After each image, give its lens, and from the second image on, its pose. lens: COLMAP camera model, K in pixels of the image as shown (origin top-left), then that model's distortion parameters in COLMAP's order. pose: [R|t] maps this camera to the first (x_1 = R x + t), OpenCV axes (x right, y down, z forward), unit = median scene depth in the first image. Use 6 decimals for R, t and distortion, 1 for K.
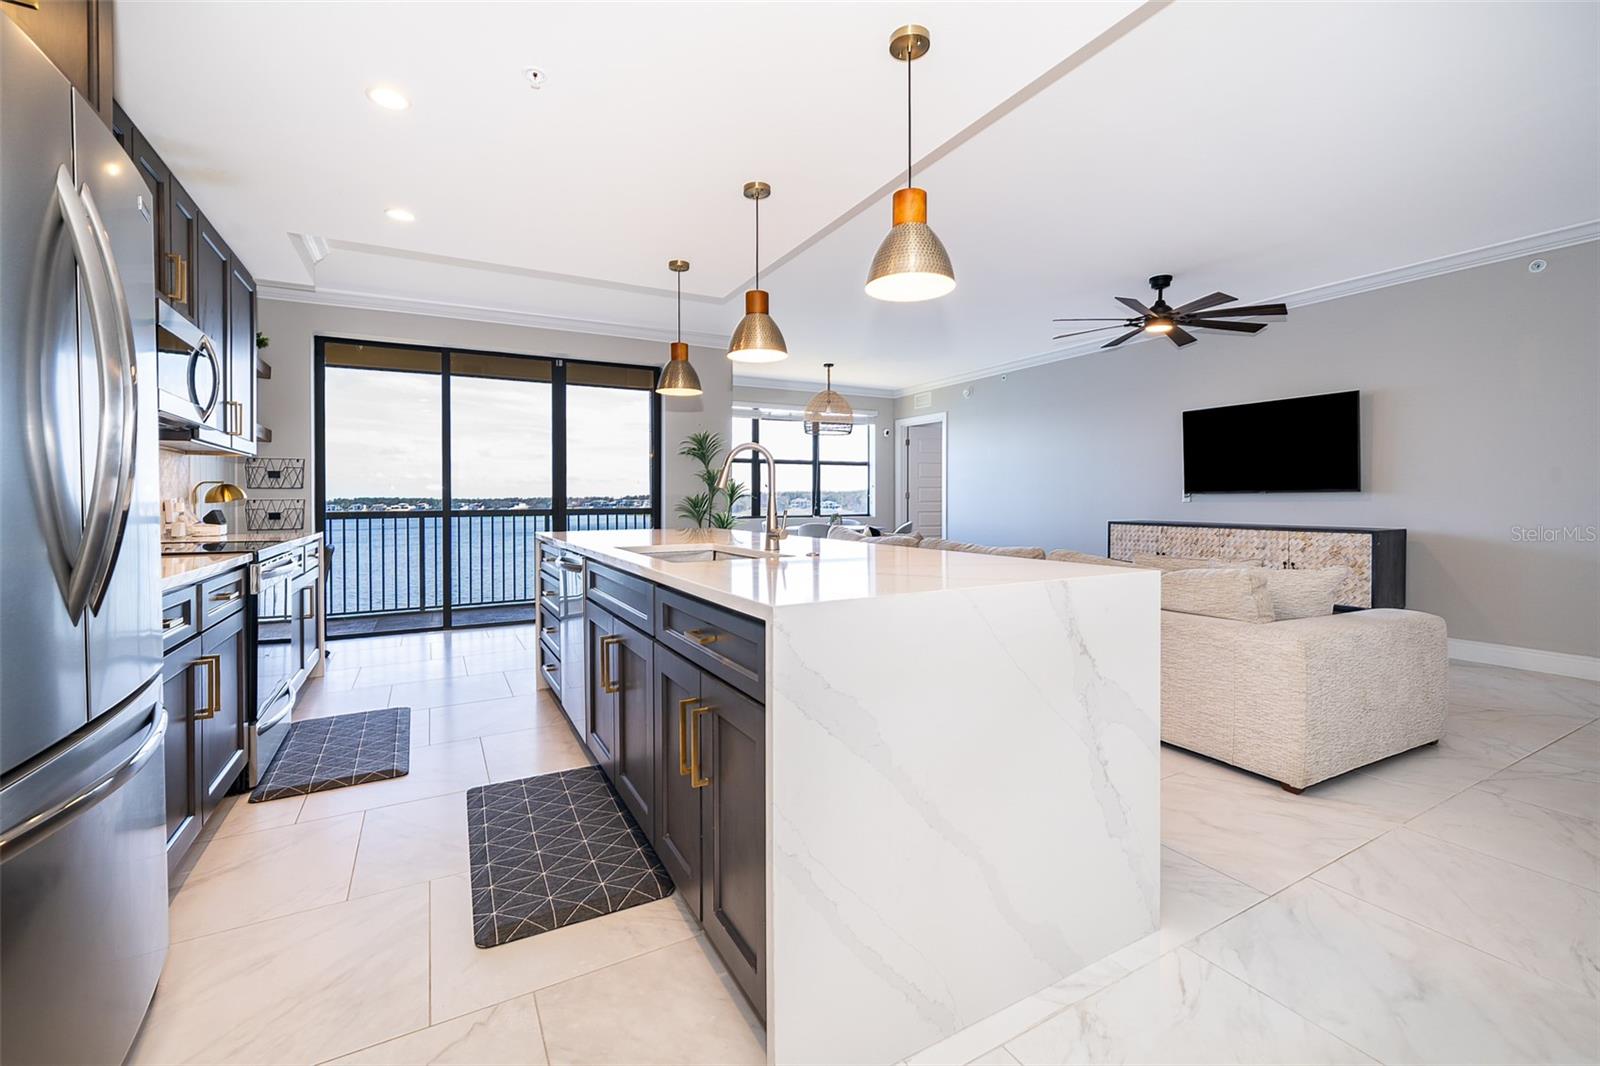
lens RADIAL K [[667.1, 0, 787.0], [0, 667.1, 507.7], [0, 0, 1]] dist [-0.000975, -0.000260]
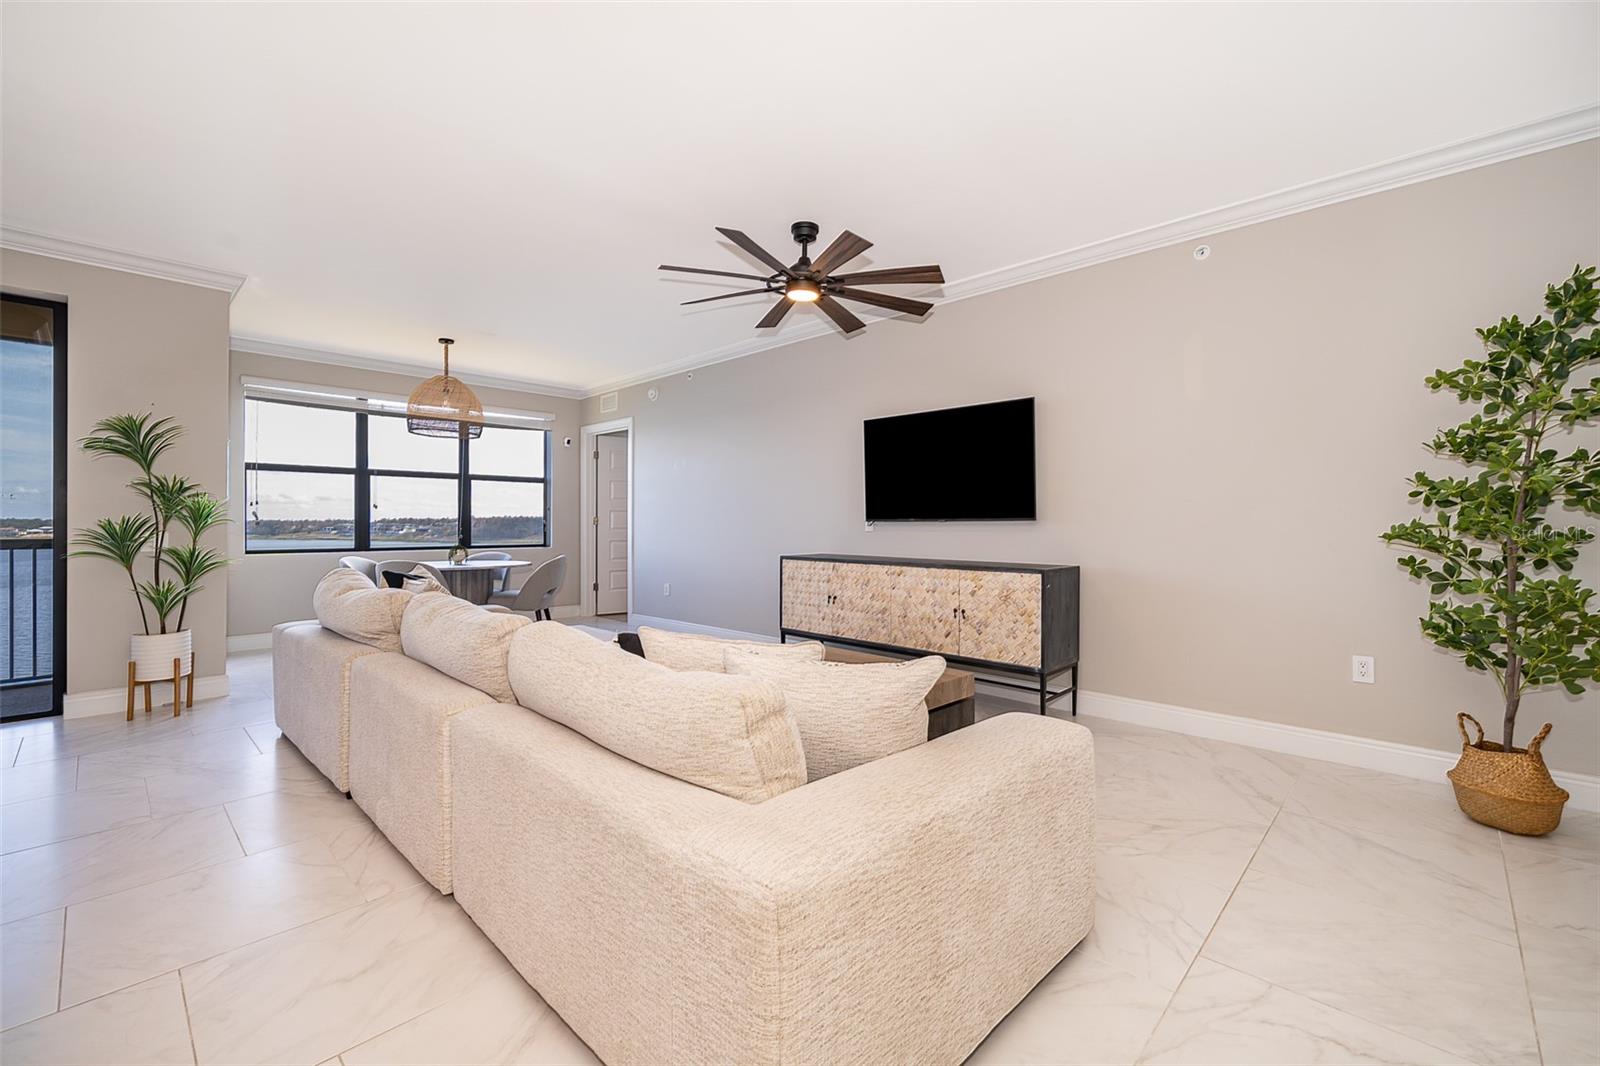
lens RADIAL K [[675.5, 0, 798.3], [0, 675.5, 528.7], [0, 0, 1]] dist [-0.001896, -0.000244]
pose [[0.951554, 0.003236, 0.307465, 0.276647], [-0.001260, 0.999977, -0.006624, -0.006626], [-0.307480, 0.005915, 0.951536, 0.252388]]
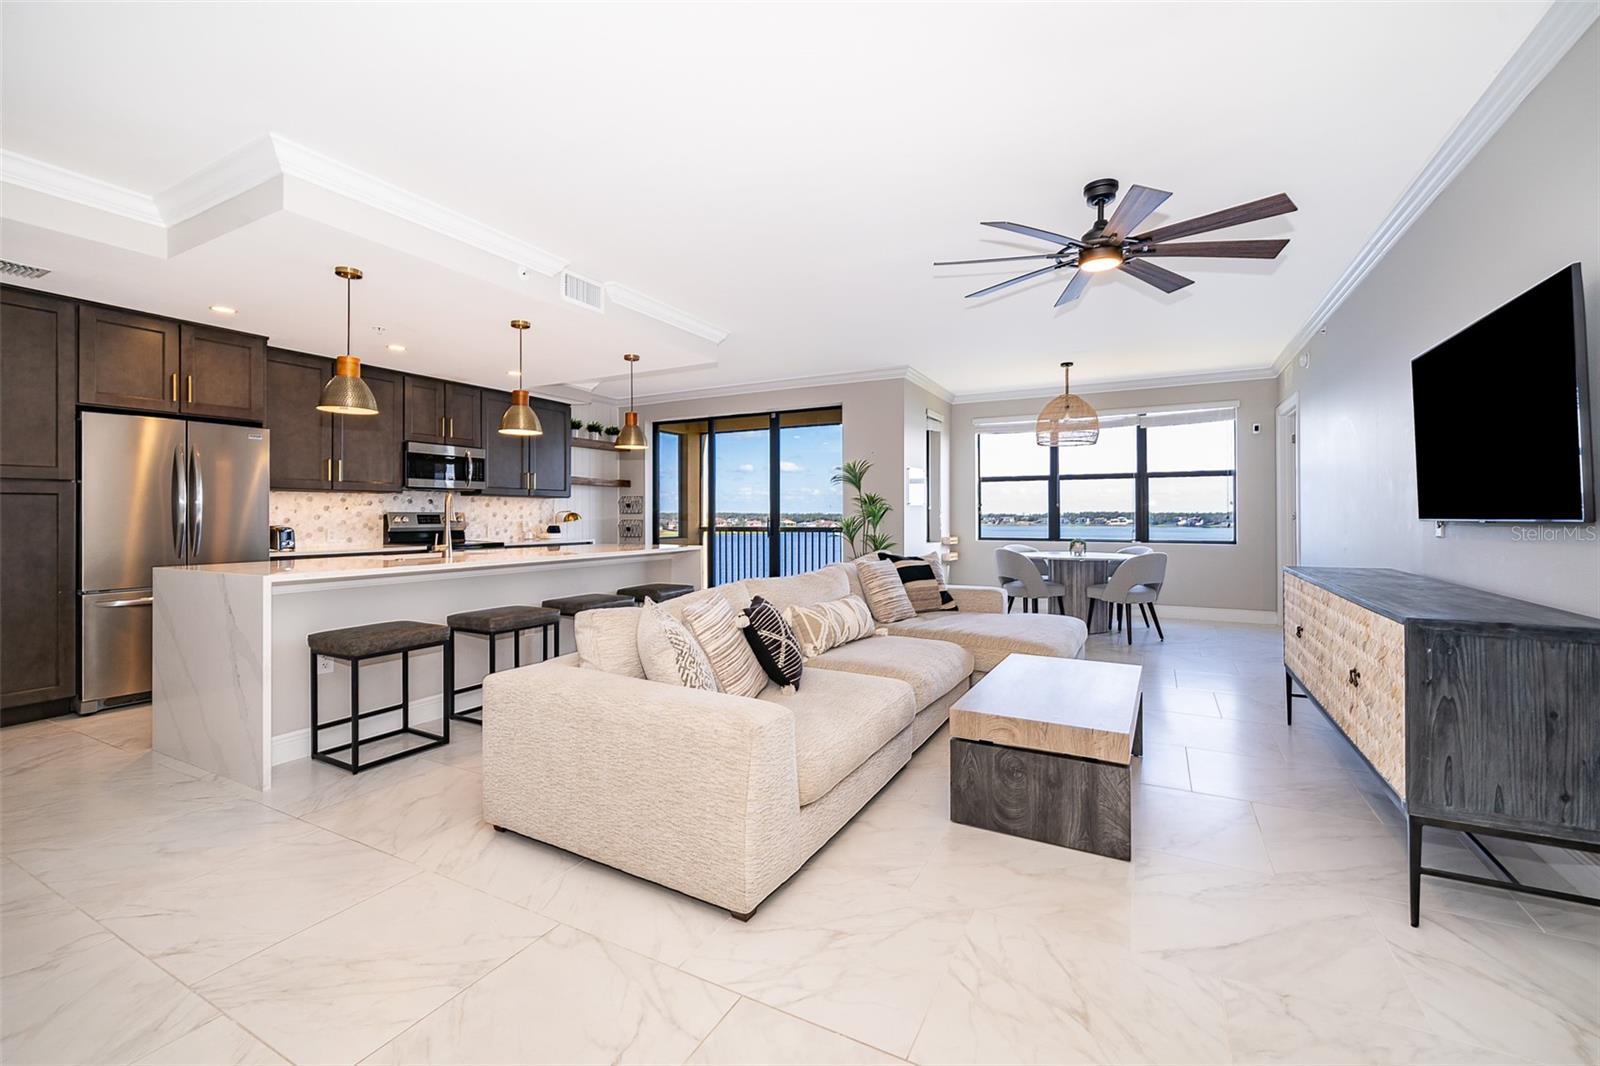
lens RADIAL K [[656.0, 0, 806.8], [0, 656.0, 515.4], [0, 0, 1]] dist [0.011683, -0.000011]
pose [[0.557443, 0.004181, -0.830204, 0.790059], [-0.011824, 0.999926, -0.002904, -0.019066], [0.830131, 0.011435, 0.557451, 0.352208]]
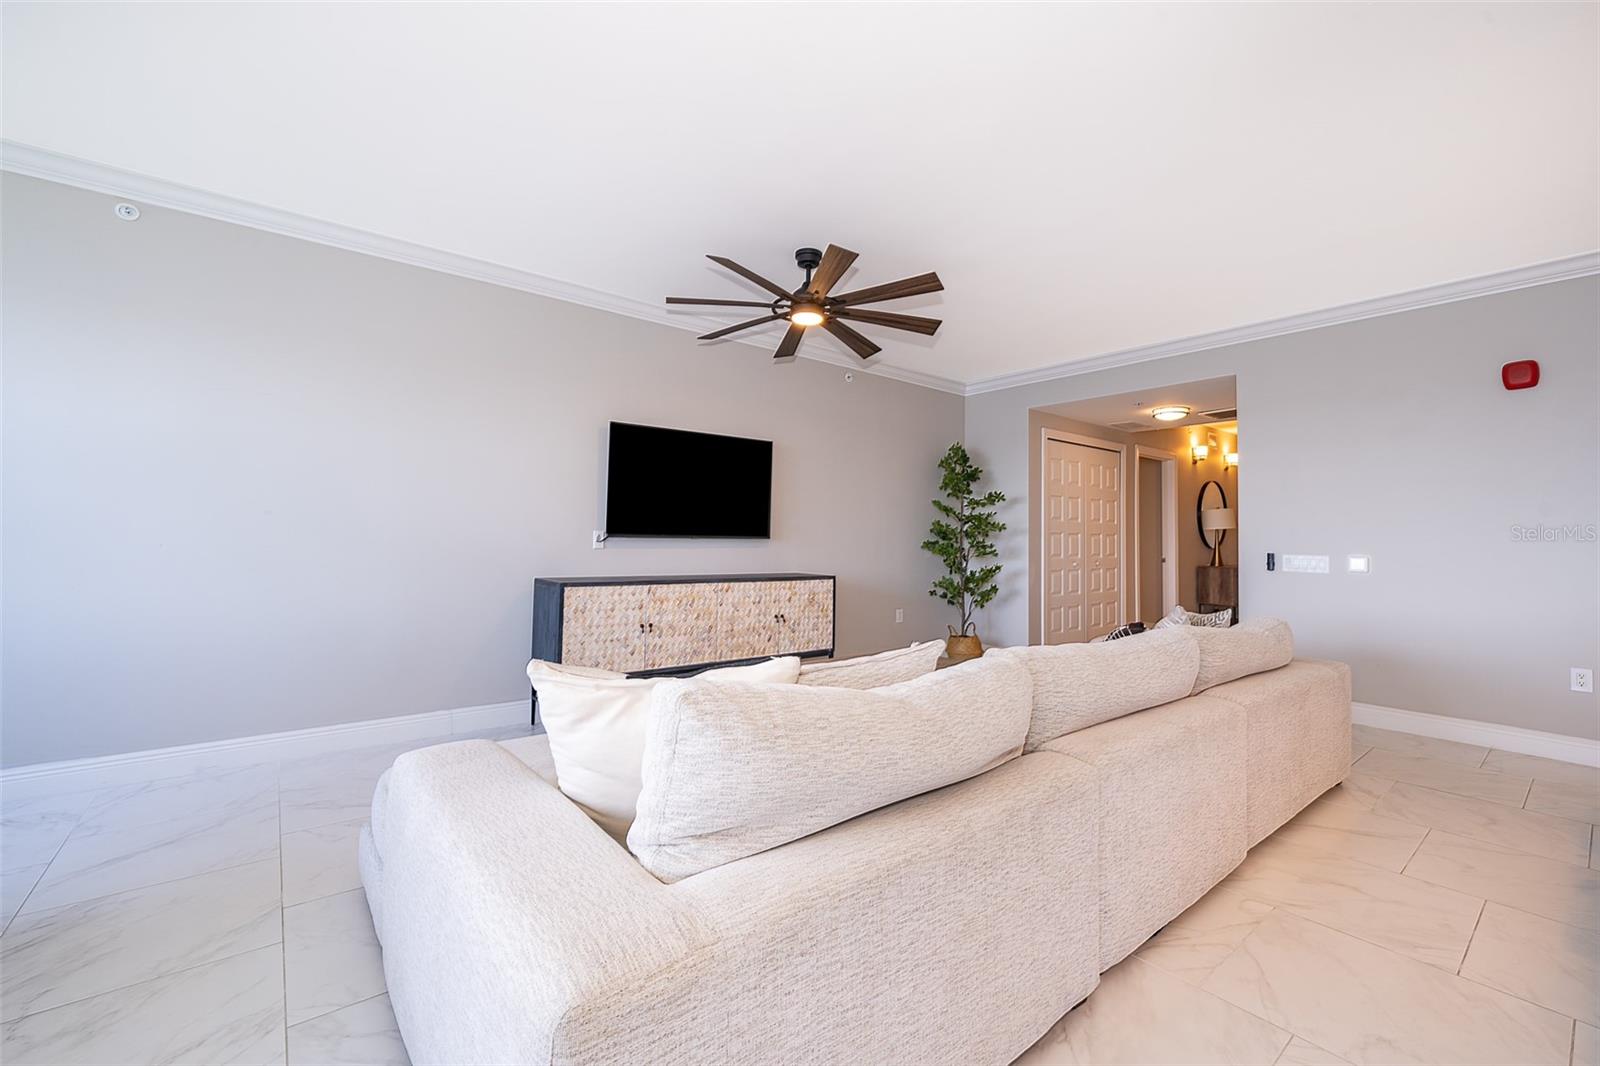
lens RADIAL K [[659.6, 0, 801.1], [0, 659.6, 524.3], [0, 0, 1]] dist [-0.000529, -0.000062]
pose [[-0.182358, 0.024666, 0.982923, -0.136682], [-0.002193, 0.999673, -0.025493, -0.017674], [-0.983230, -0.006804, -0.182244, 0.967767]]
